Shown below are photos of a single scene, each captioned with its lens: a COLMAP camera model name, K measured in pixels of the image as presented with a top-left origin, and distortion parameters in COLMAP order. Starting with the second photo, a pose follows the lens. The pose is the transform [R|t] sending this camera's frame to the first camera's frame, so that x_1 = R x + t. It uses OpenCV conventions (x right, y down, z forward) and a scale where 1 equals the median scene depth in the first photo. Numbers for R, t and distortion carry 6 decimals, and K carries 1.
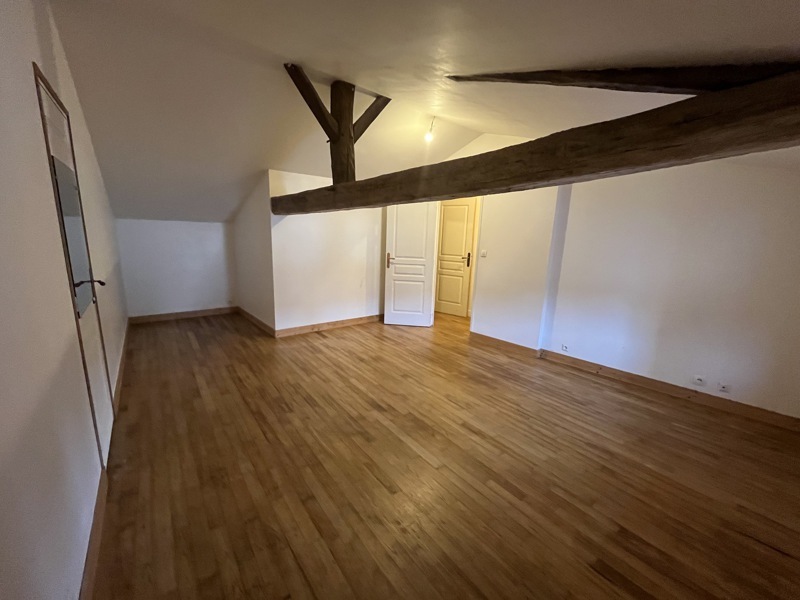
lens RADIAL K [[321.6, 0, 398.8], [0, 321.6, 298.0], [0, 0, 1]] dist [-0.010717, 0.000104]
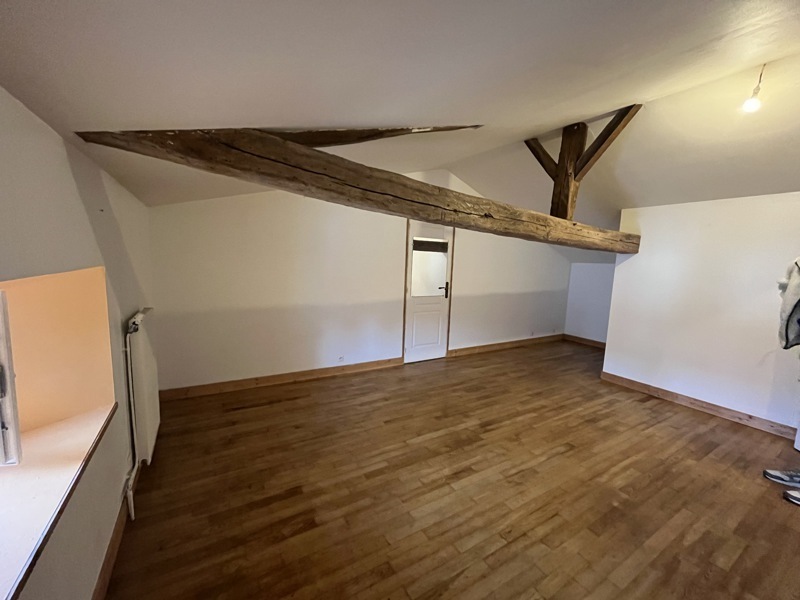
lens RADIAL K [[321.6, 0, 398.8], [0, 321.6, 300.9], [0, 0, 1]] dist [-0.010717, 0.000104]
pose [[-0.112736, 0.091004, -0.989449, 0.918459], [-0.235525, 0.964970, 0.115588, -0.104568], [0.965308, 0.246071, -0.087353, 0.653252]]
